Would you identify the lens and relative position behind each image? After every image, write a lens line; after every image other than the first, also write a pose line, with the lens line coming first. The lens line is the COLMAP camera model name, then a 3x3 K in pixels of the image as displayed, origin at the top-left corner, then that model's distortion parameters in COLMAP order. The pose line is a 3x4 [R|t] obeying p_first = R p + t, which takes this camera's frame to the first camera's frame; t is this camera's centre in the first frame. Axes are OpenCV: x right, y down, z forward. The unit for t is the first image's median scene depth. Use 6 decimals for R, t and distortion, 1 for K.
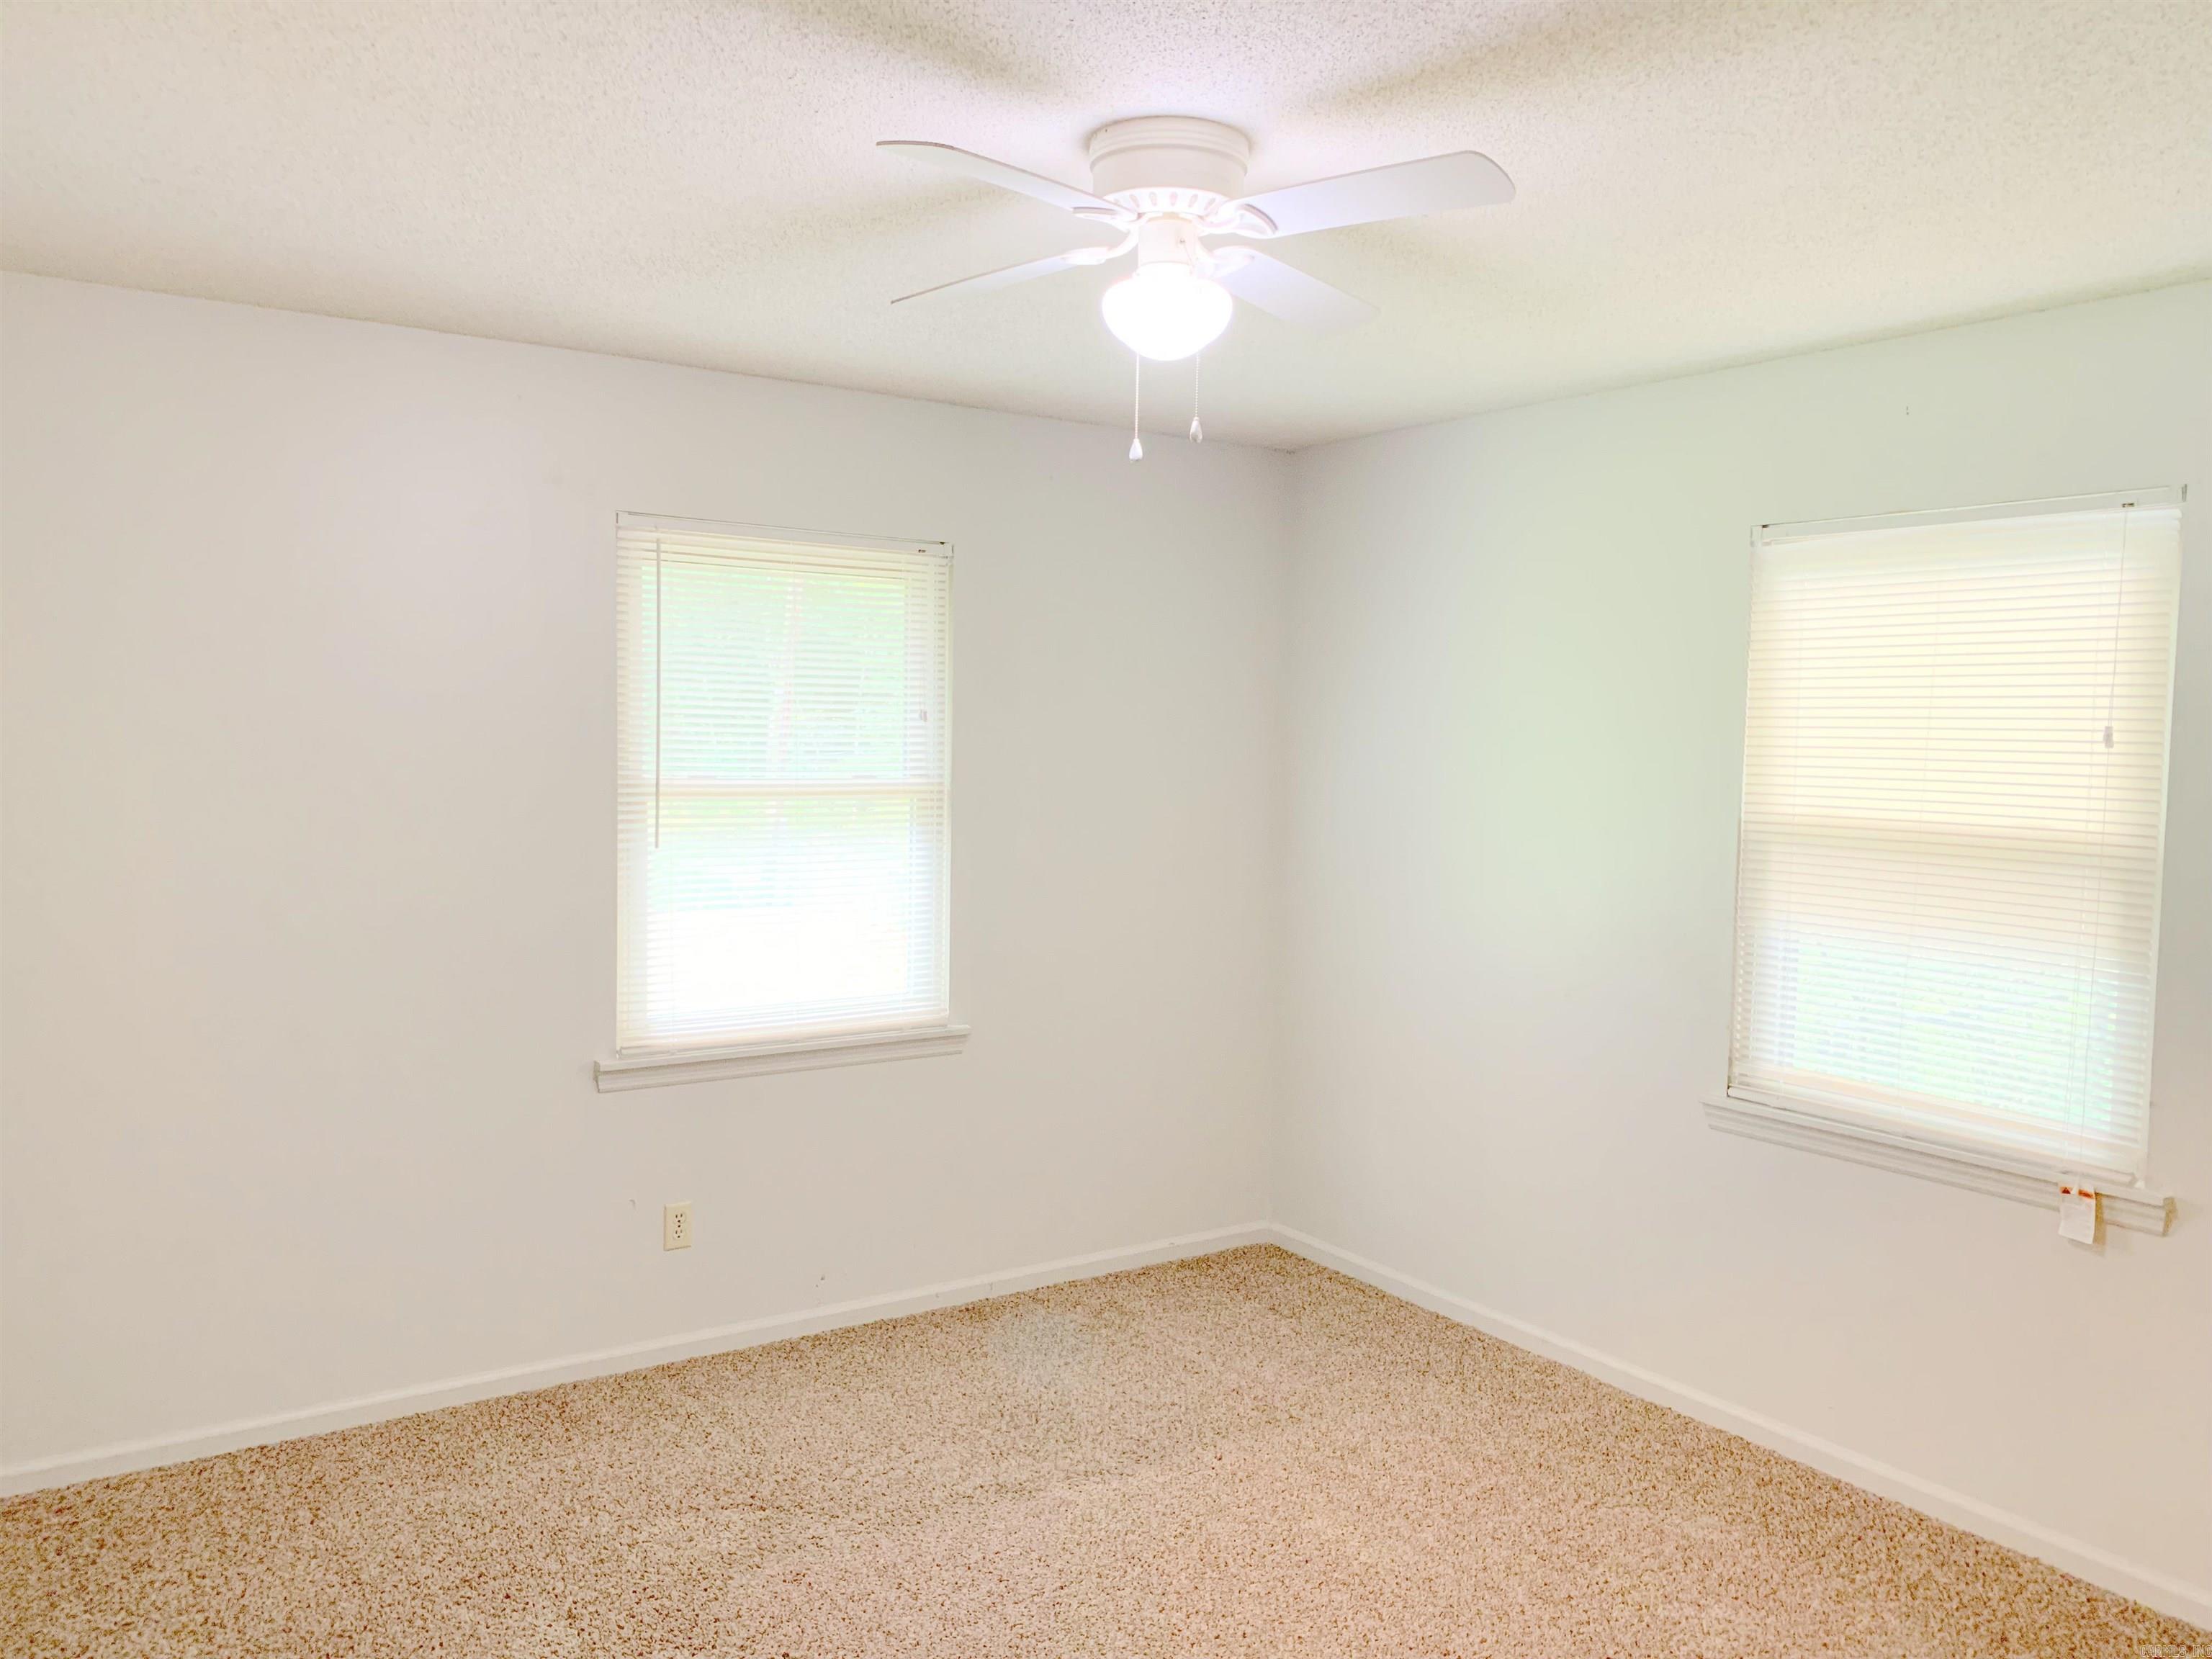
lens RADIAL K [[1649.4, 0, 1106.0], [0, 1649.4, 829.5], [0, 0, 1]] dist [0.005567, 0.002279]
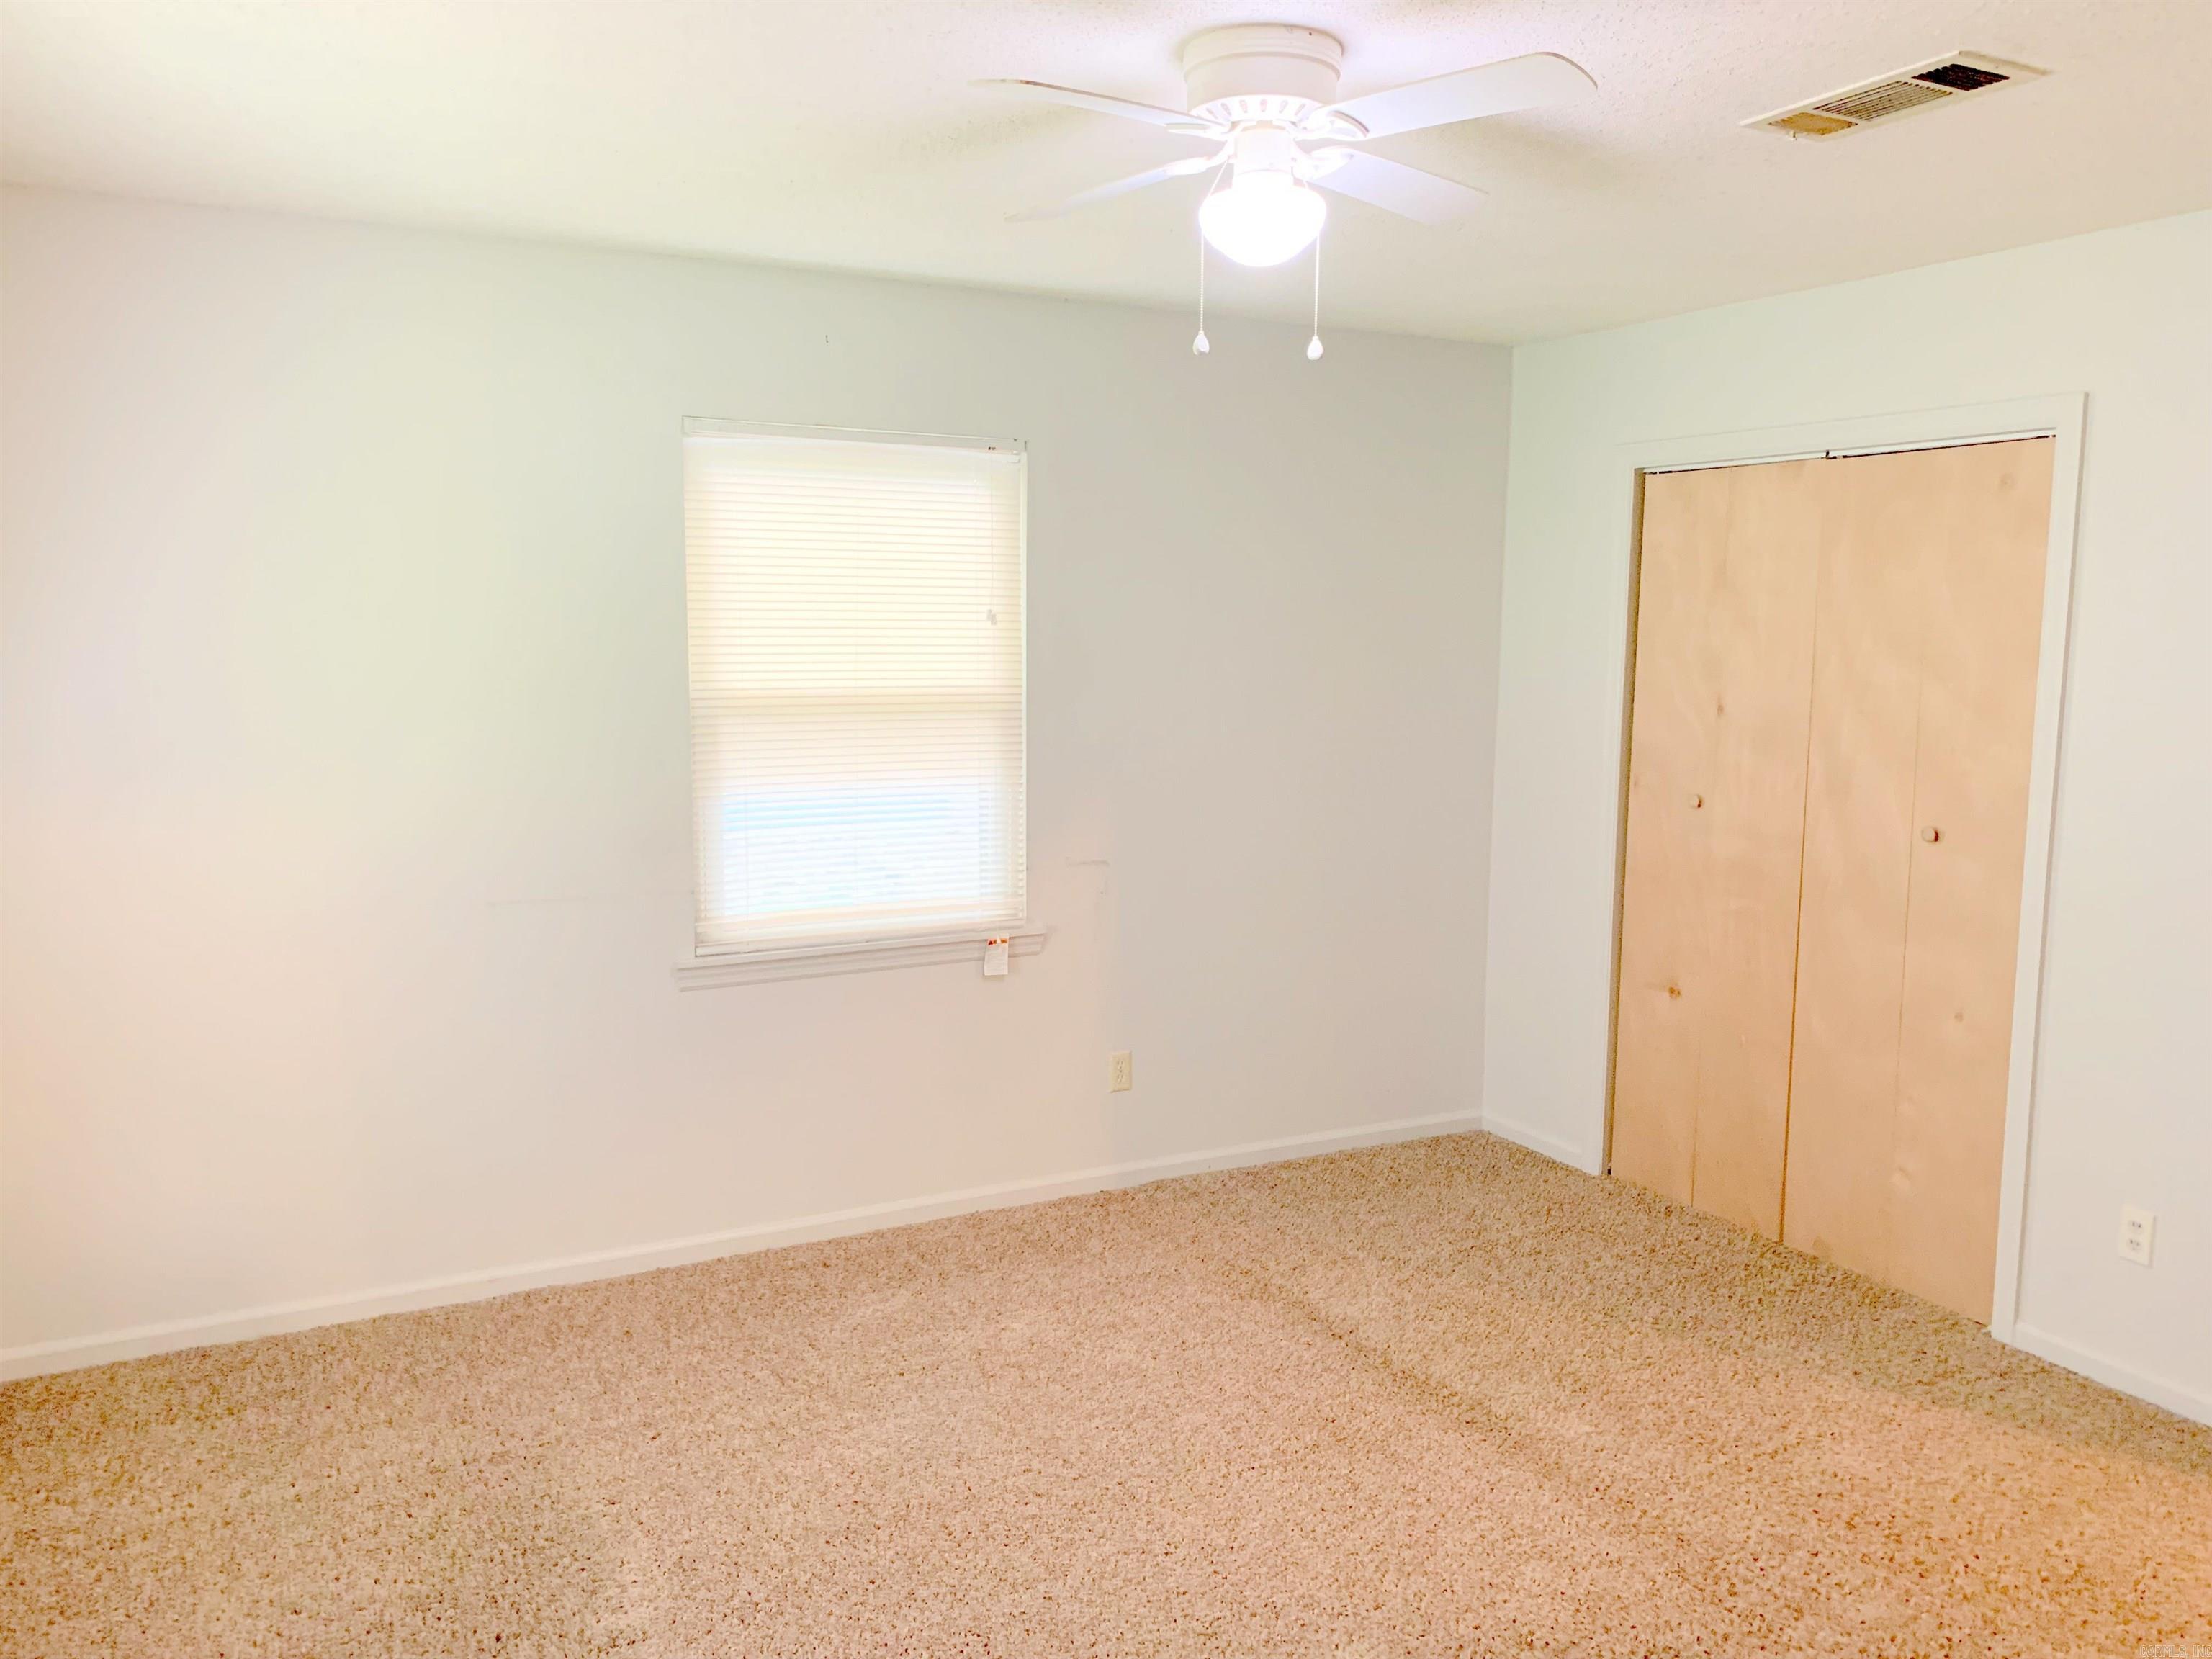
lens RADIAL K [[1649.4, 0, 1106.0], [0, 1649.4, 829.5], [0, 0, 1]] dist [0.005567, 0.002279]
pose [[0.119638, -0.143115, 0.982448, -0.775932], [0.056935, 0.988916, 0.137124, -0.063550], [-0.991184, 0.039530, 0.126461, 0.730089]]
